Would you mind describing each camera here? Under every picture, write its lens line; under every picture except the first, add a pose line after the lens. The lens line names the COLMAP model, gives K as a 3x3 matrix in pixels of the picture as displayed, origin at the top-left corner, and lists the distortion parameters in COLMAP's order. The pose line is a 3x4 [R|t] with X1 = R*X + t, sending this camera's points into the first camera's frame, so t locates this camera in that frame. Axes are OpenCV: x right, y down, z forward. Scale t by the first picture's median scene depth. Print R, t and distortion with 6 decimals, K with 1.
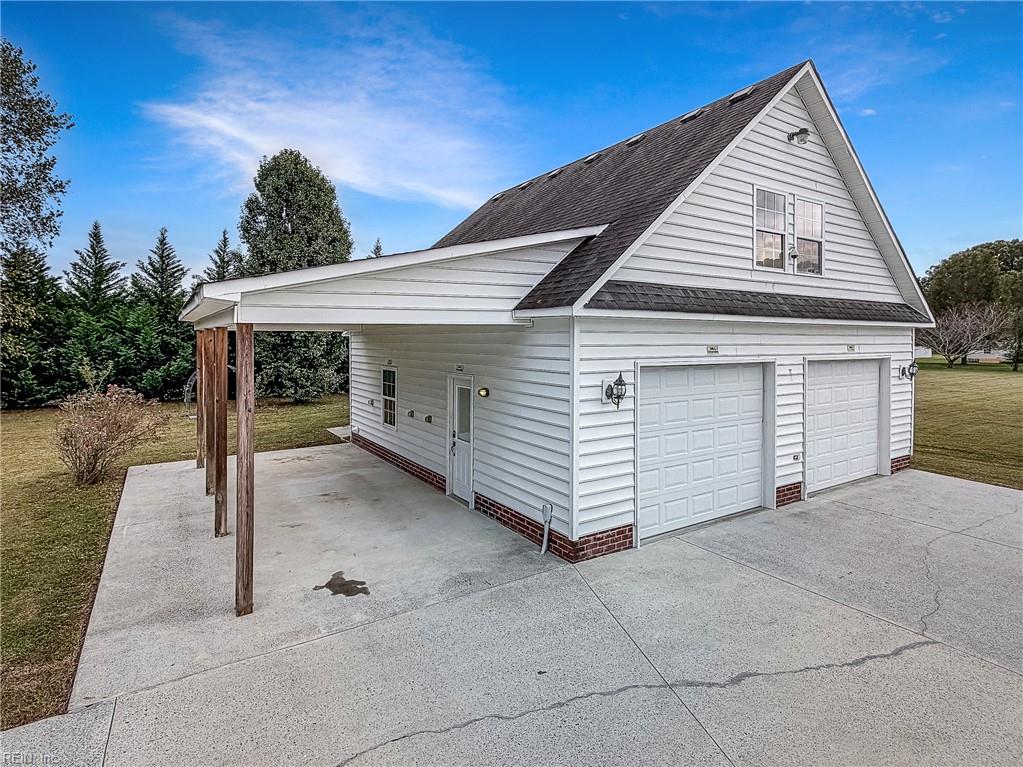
lens RADIAL K [[587.1, 0, 510.9], [0, 587.1, 355.8], [0, 0, 1]] dist [-0.000275, 0.000758]
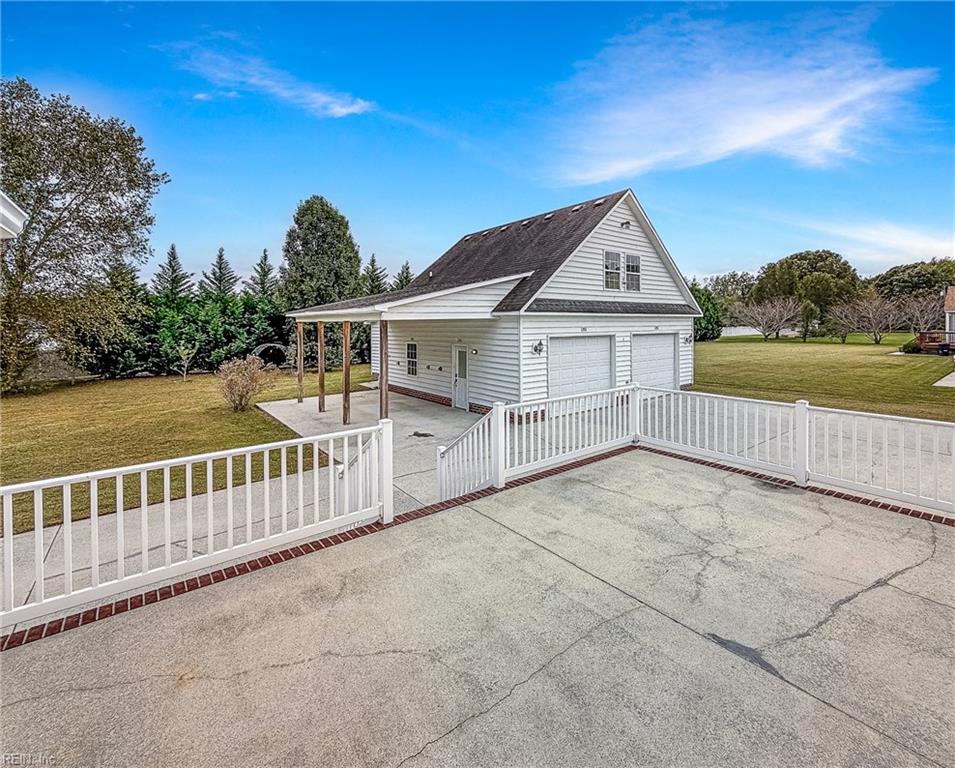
lens RADIAL K [[457.1, 0, 503.5], [0, 457.1, 369.6], [0, 0, 1]] dist [-0.001085, -0.000283]
pose [[0.995520, -0.020176, 0.092372, -0.062852], [0.013587, 0.997354, 0.071412, 0.008266], [-0.093568, -0.069837, 0.993160, -0.387968]]
